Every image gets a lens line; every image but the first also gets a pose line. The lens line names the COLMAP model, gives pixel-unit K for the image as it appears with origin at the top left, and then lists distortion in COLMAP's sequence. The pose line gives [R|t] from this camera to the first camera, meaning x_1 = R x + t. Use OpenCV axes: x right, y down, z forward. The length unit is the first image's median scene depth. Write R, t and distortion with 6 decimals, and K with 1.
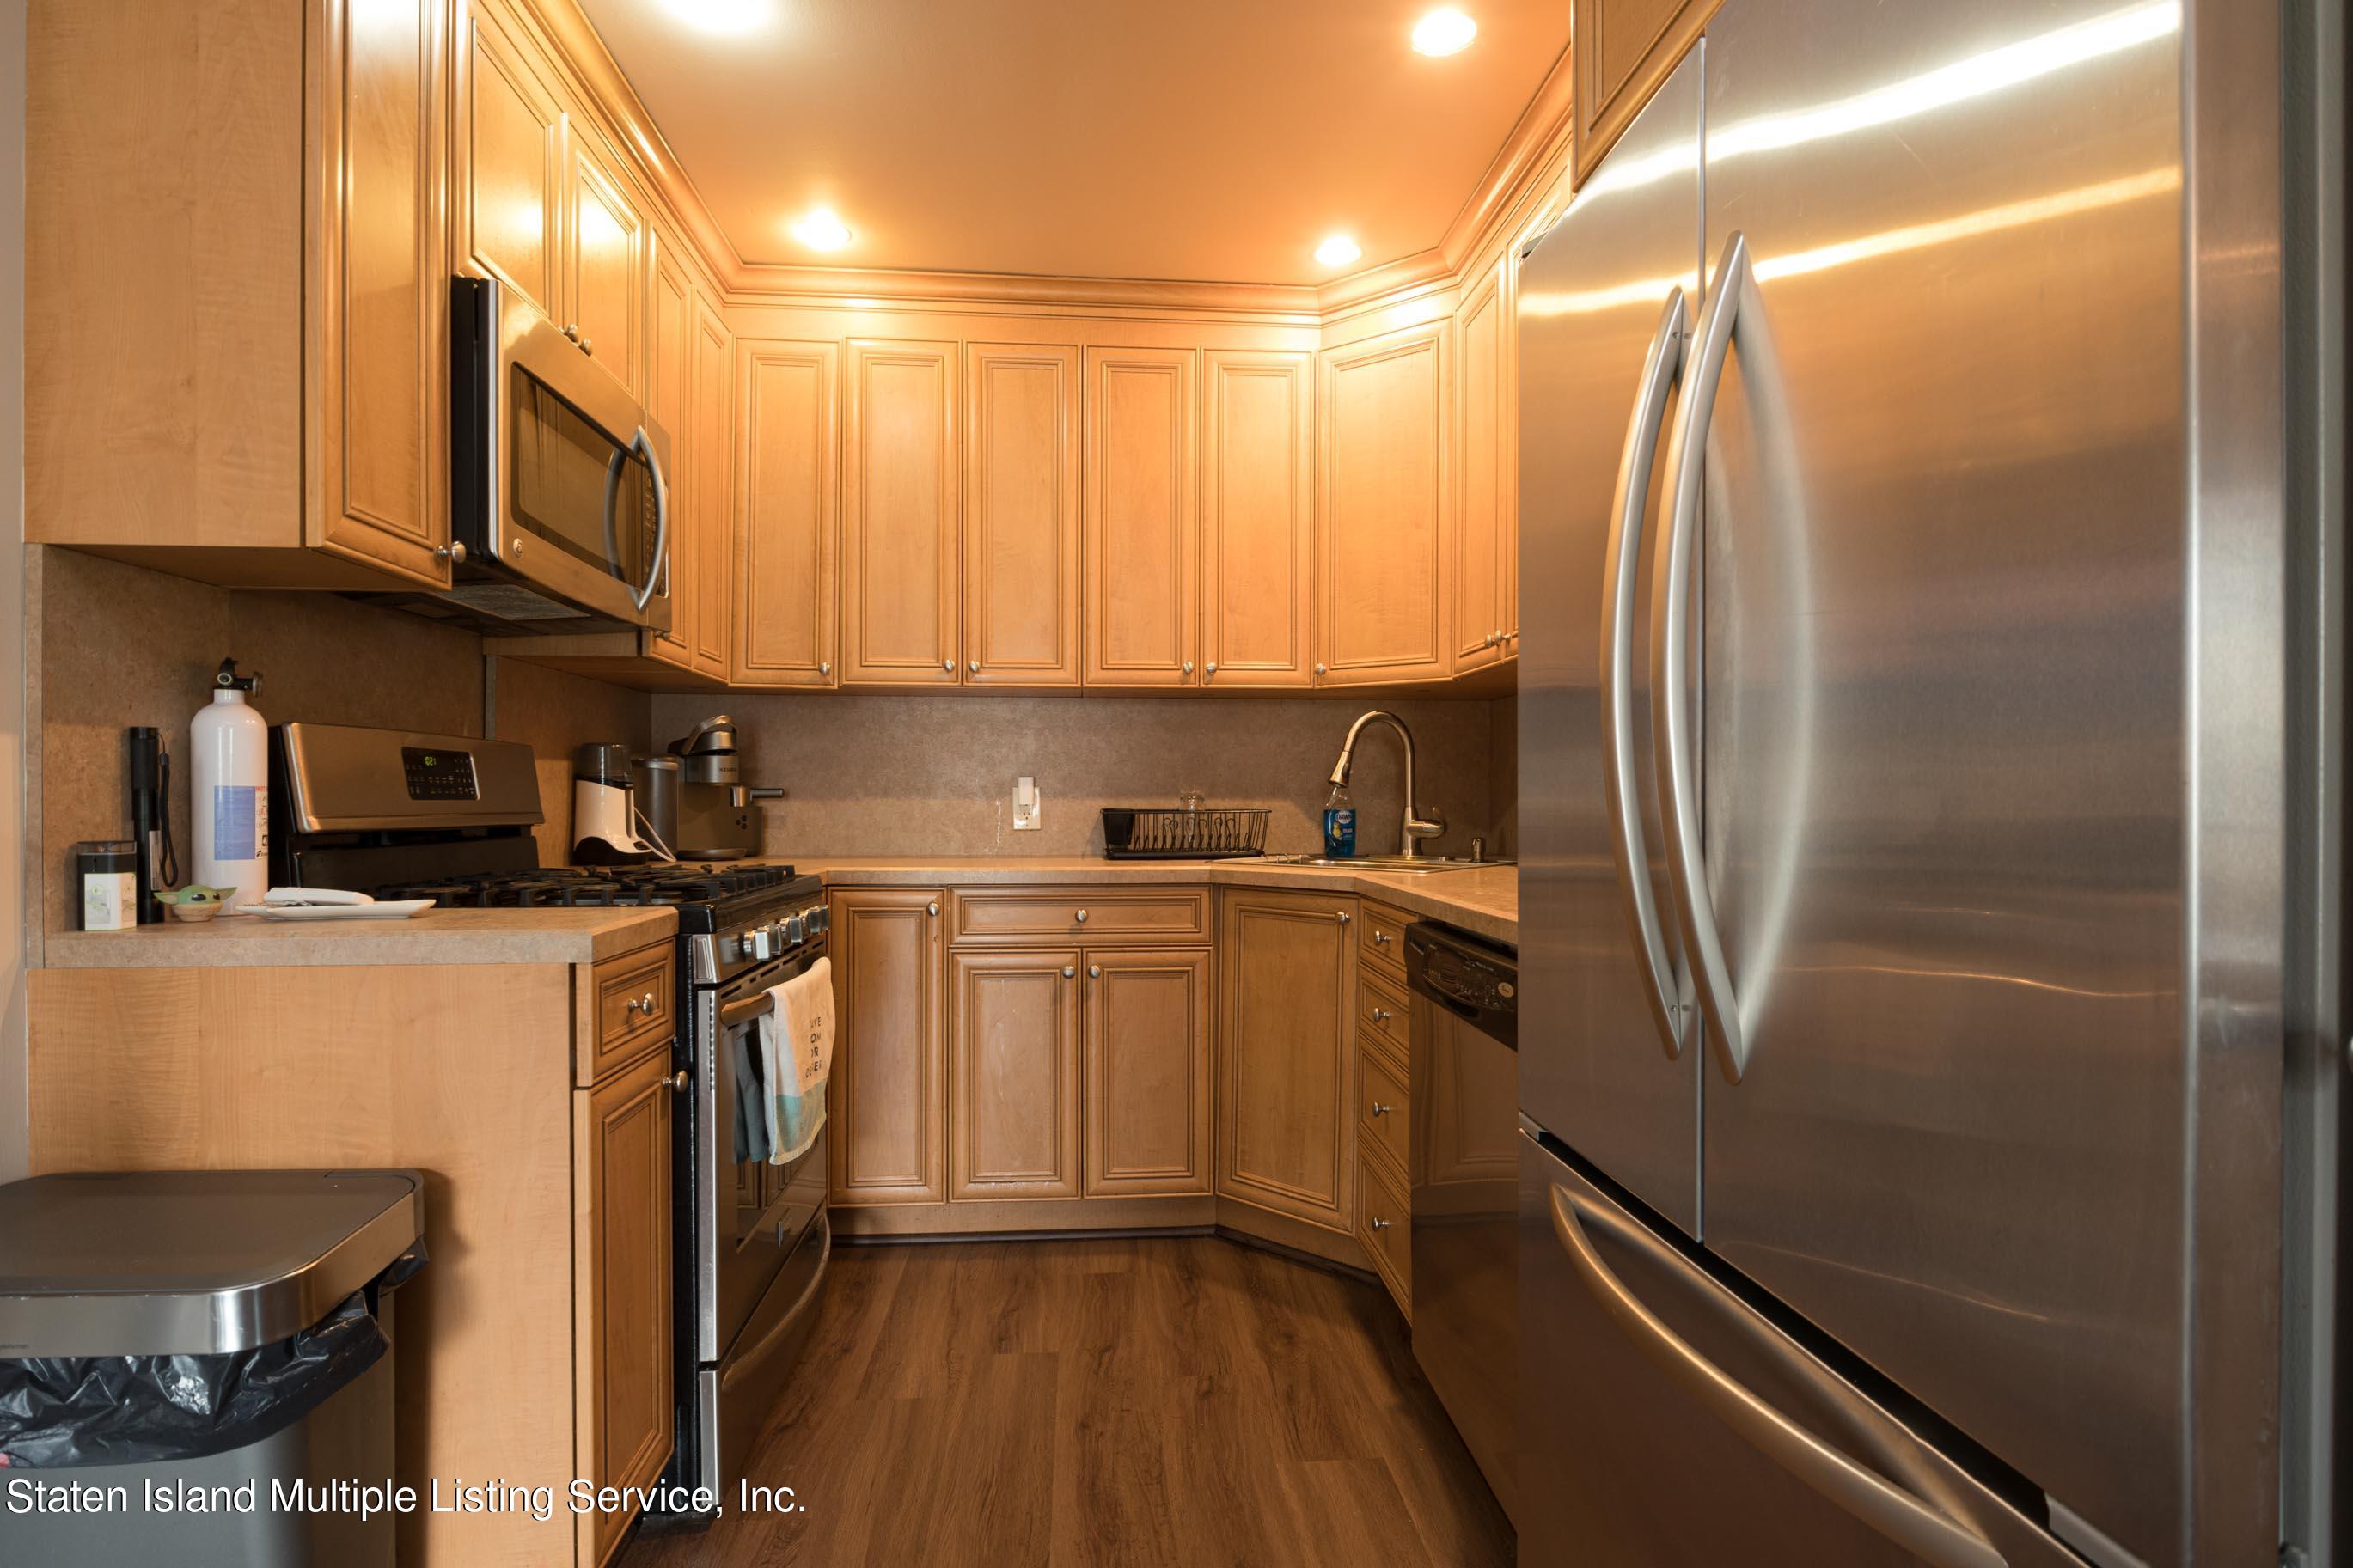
lens RADIAL K [[1196.2, 0, 1185.3], [0, 1196.2, 819.5], [0, 0, 1]] dist [0.000189, 0.000200]
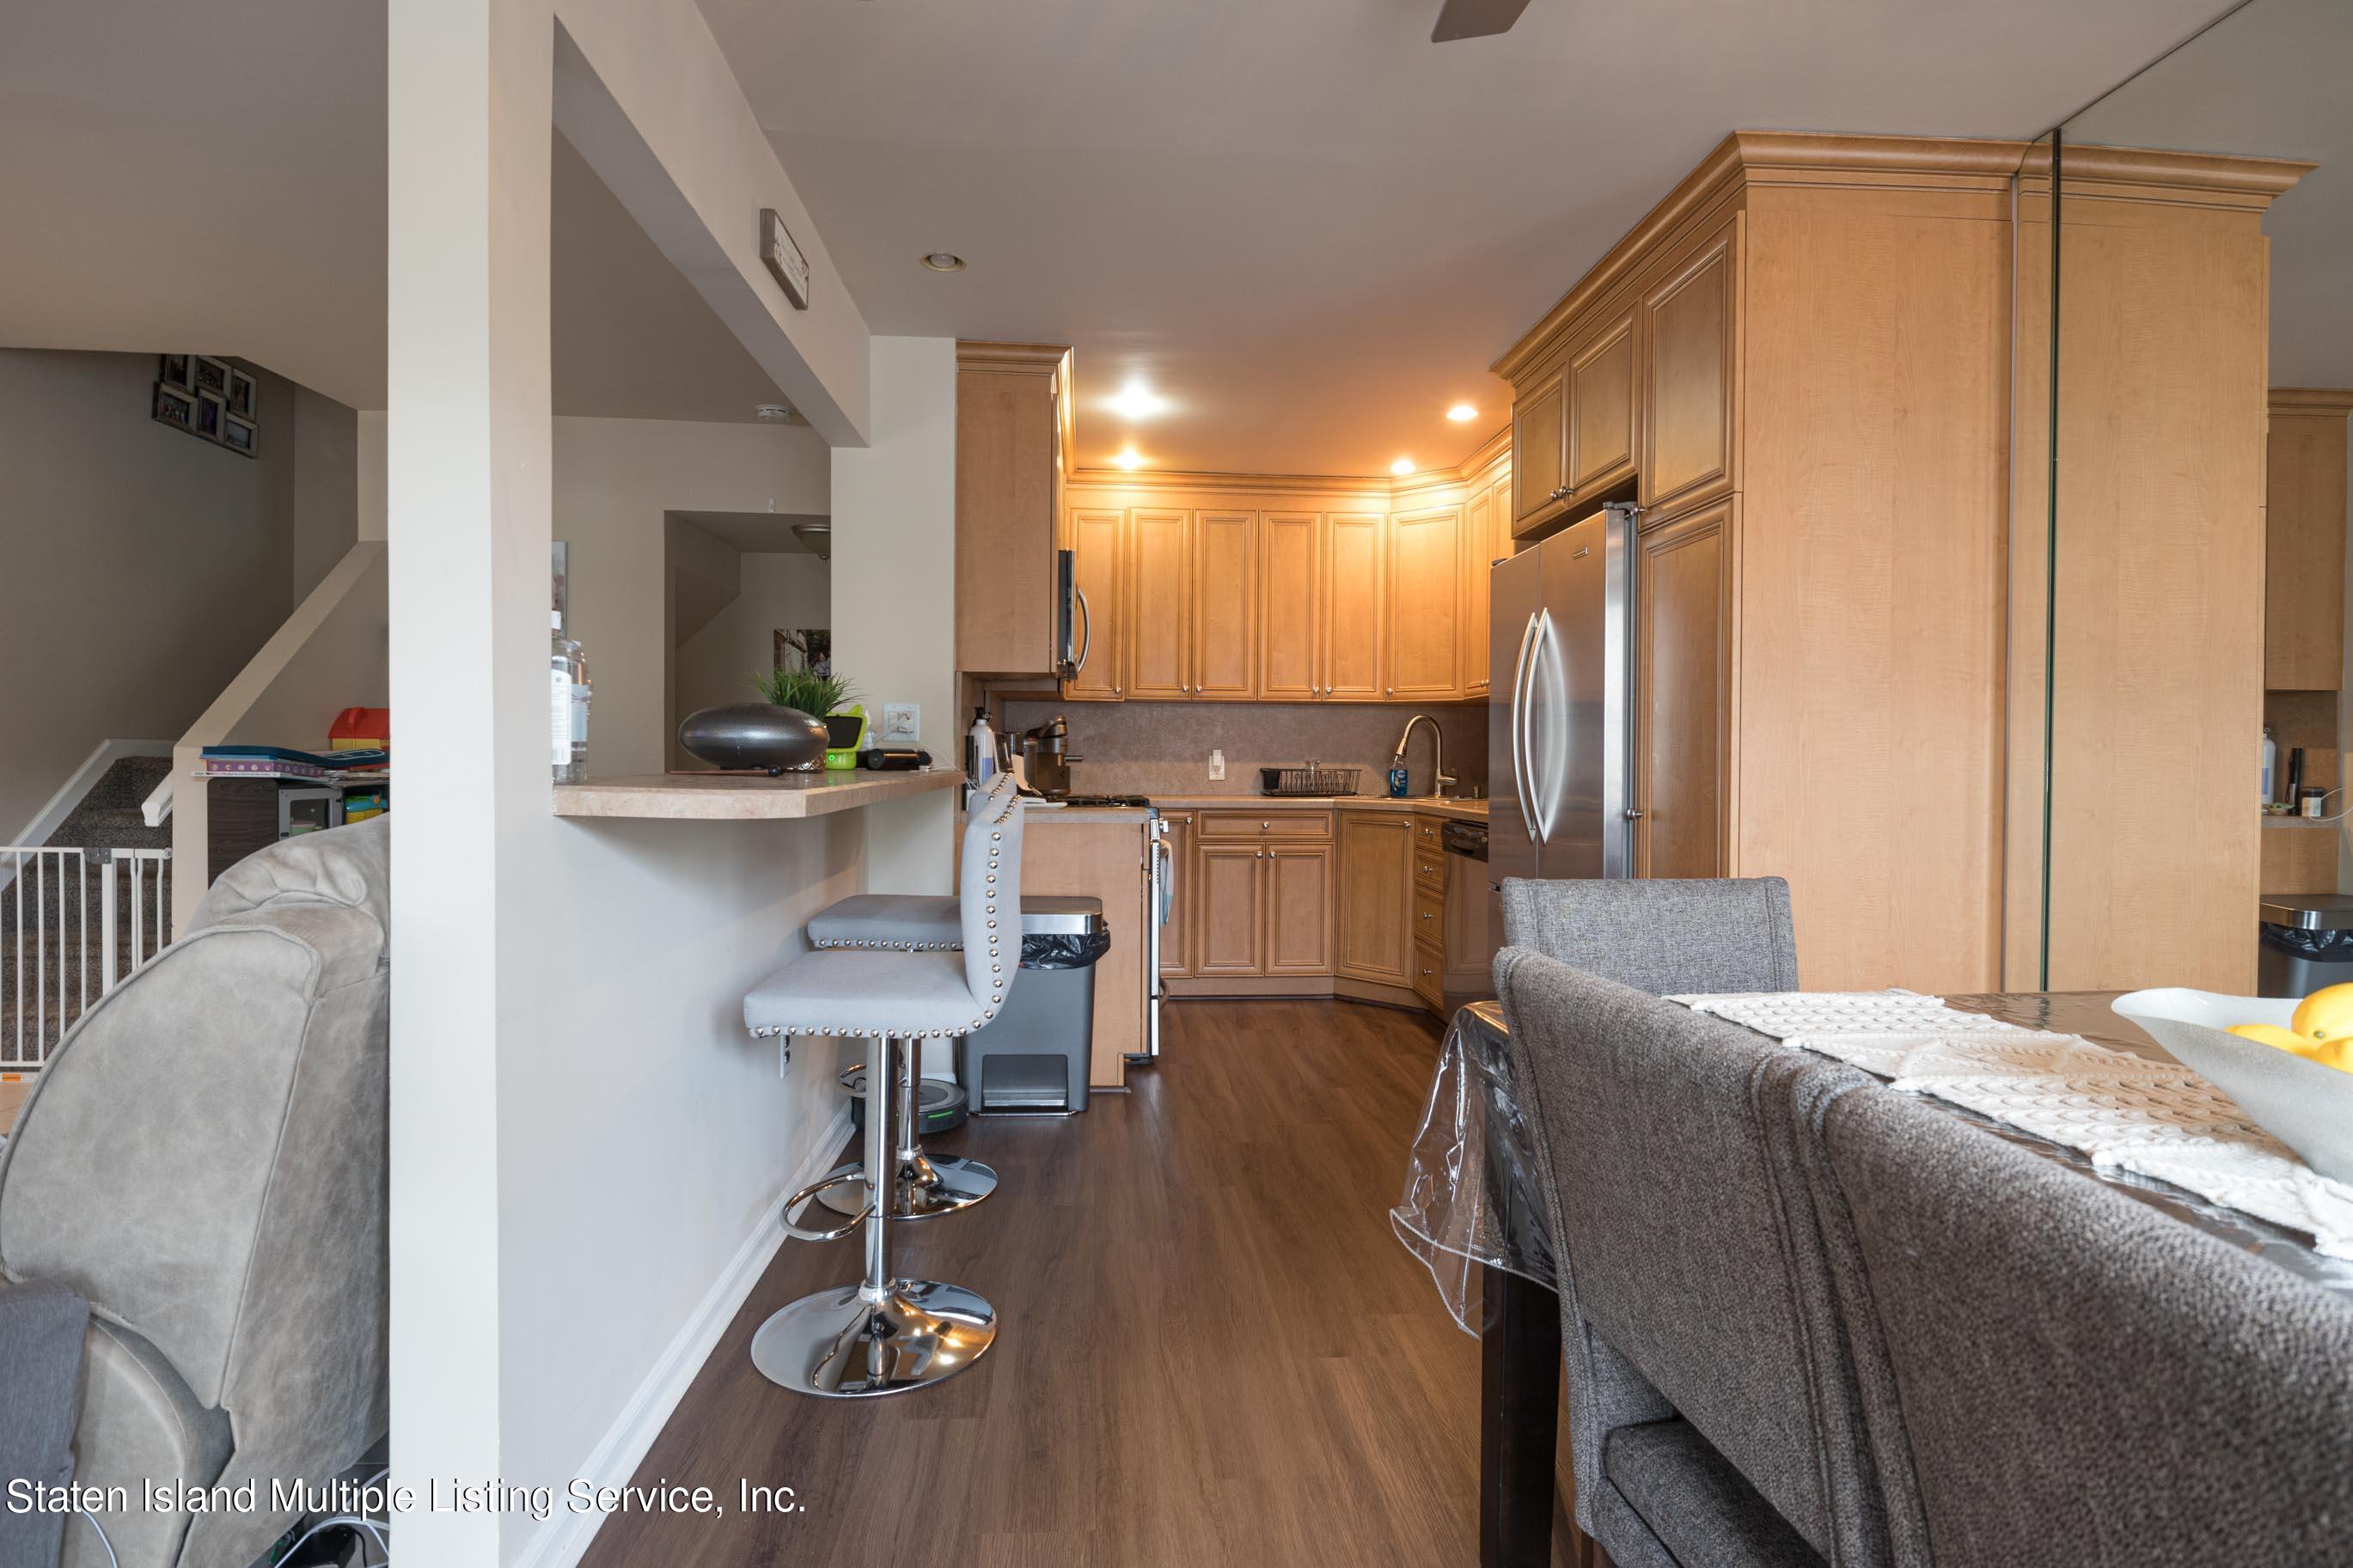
lens RADIAL K [[1196.2, 0, 1180.0], [0, 1196.2, 782.4], [0, 0, 1]] dist [0.000189, 0.000200]
pose [[0.999937, 0.006692, -0.009067, -0.186700], [-0.006664, 0.999973, 0.003065, 0.007637], [0.009087, -0.003004, 0.999954, -0.807484]]
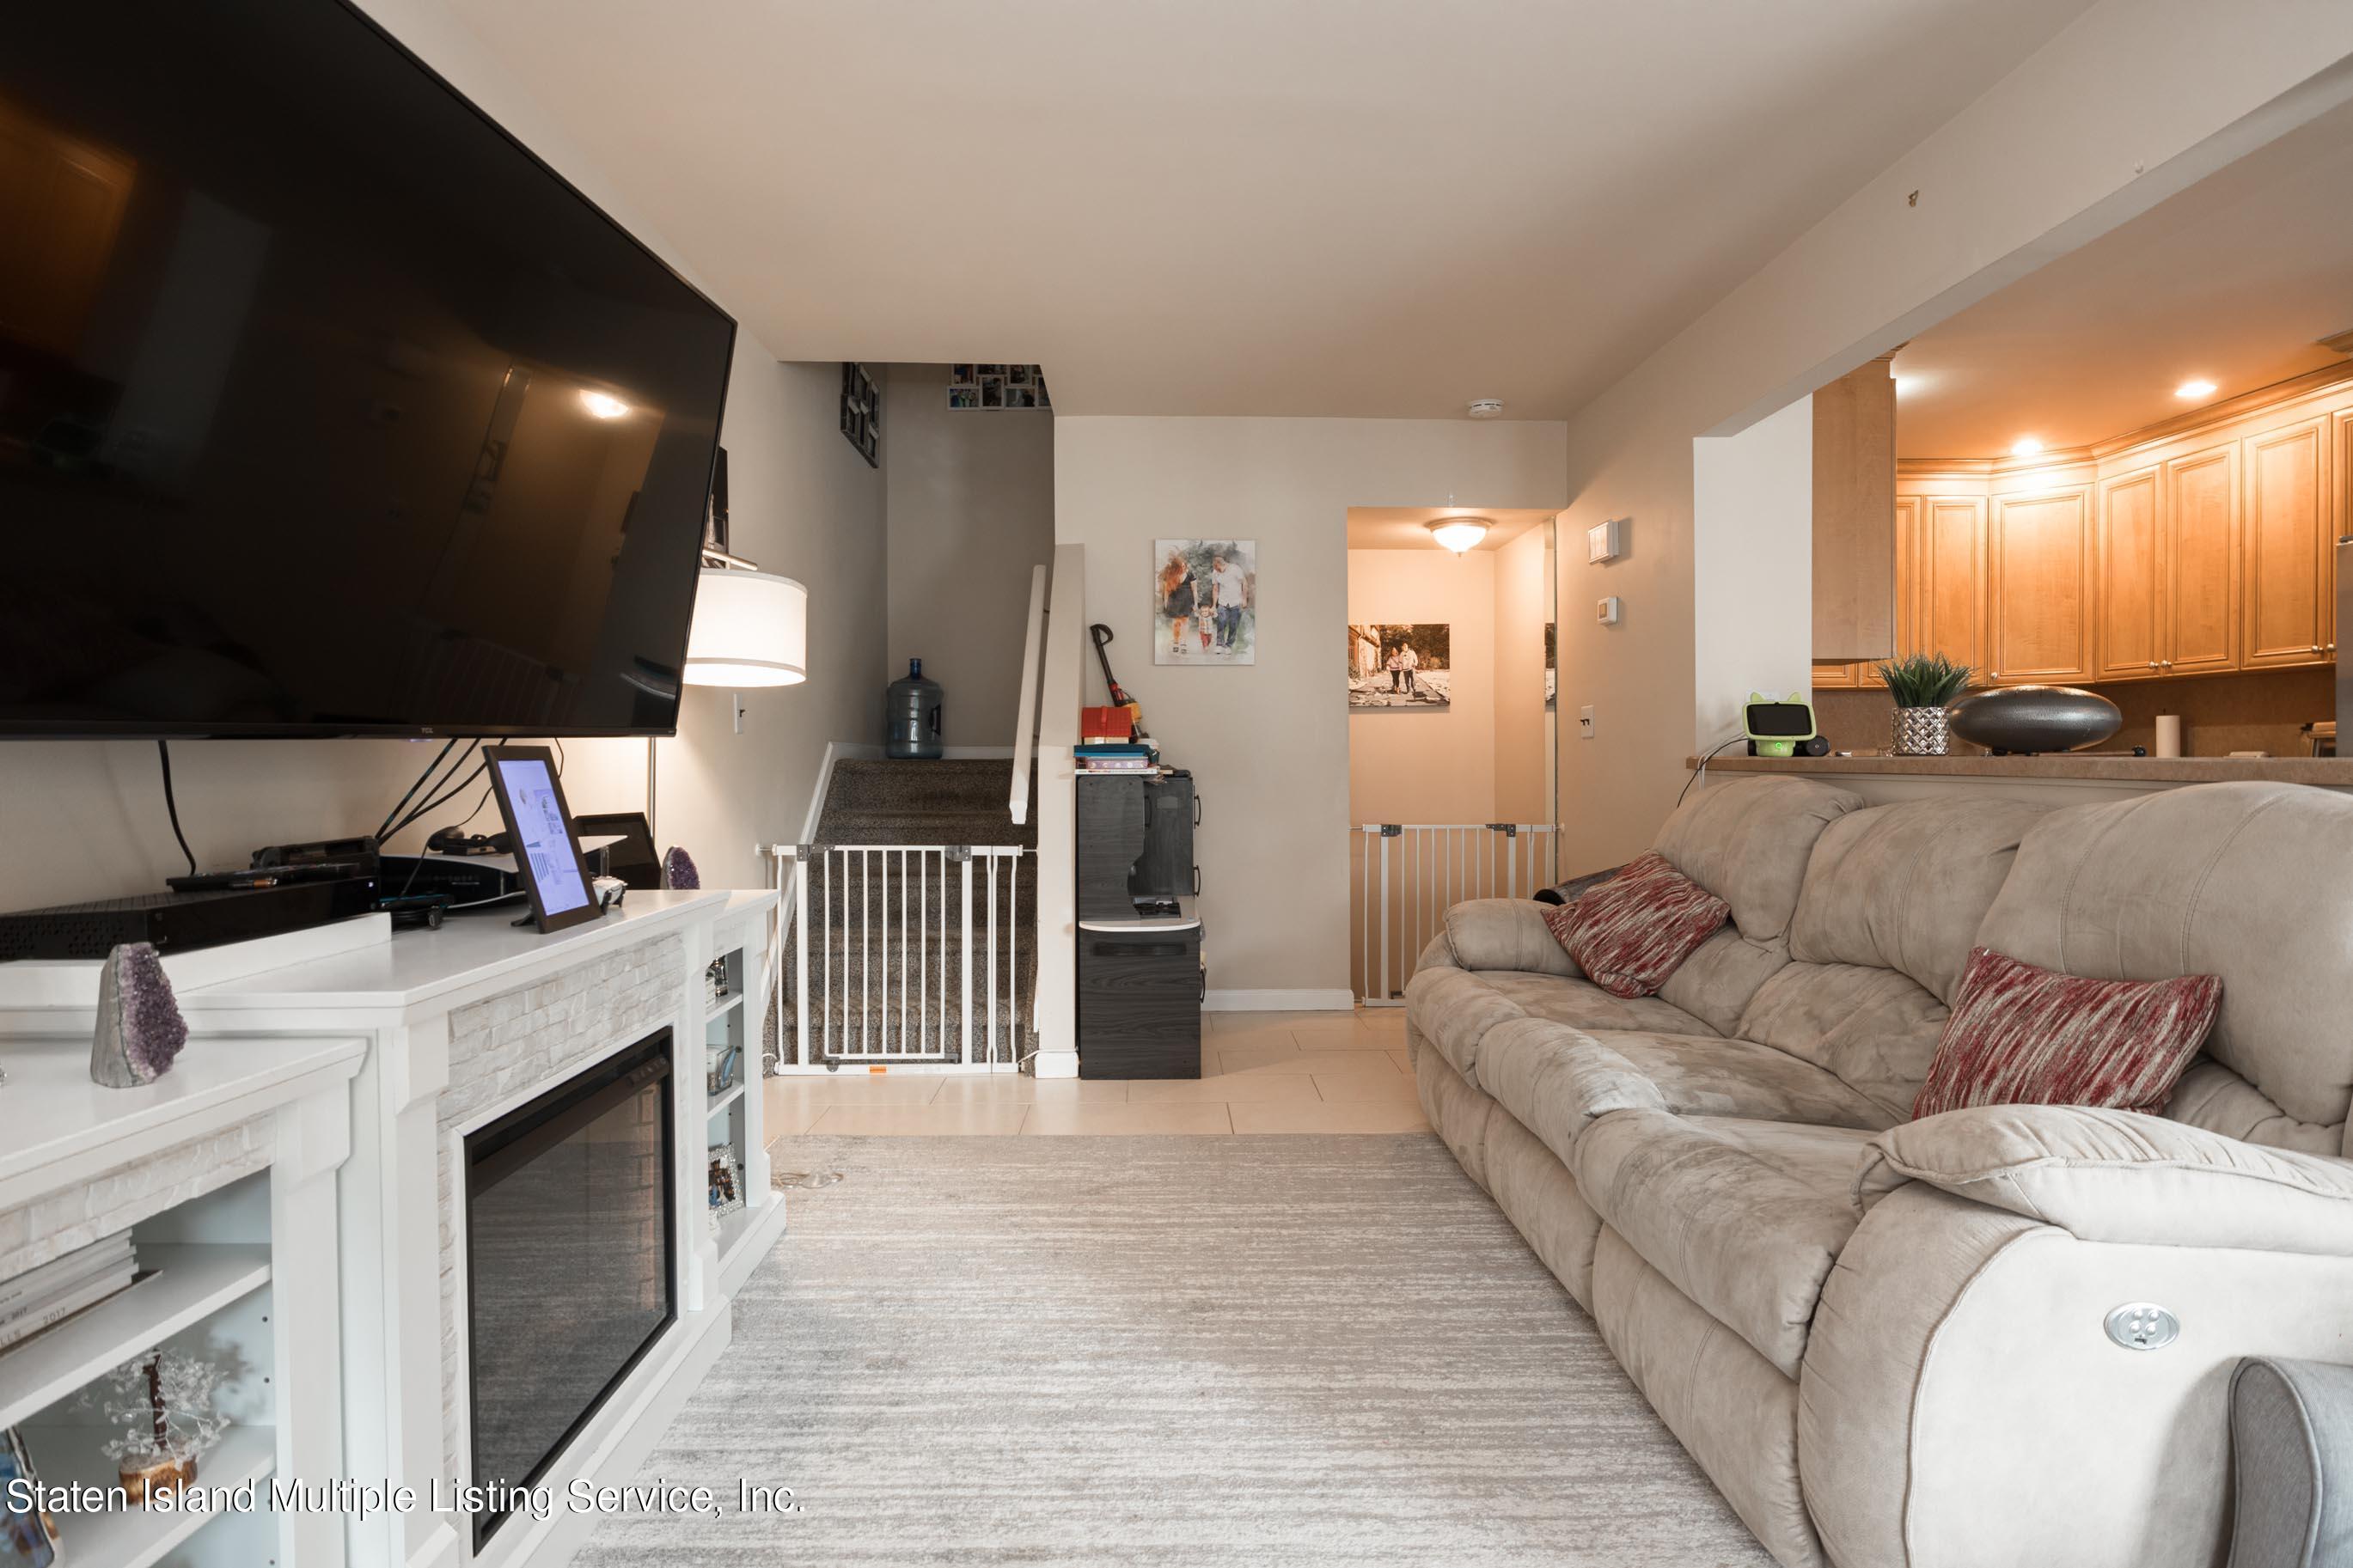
lens RADIAL K [[1196.2, 0, 1168.1], [0, 1196.2, 771.2], [0, 0, 1]] dist [0.000189, 0.000200]
pose [[0.998652, -0.007778, -0.051317, -1.033370], [0.007519, 0.999958, -0.005247, 0.016085], [0.051356, 0.004854, 0.998669, -0.838443]]
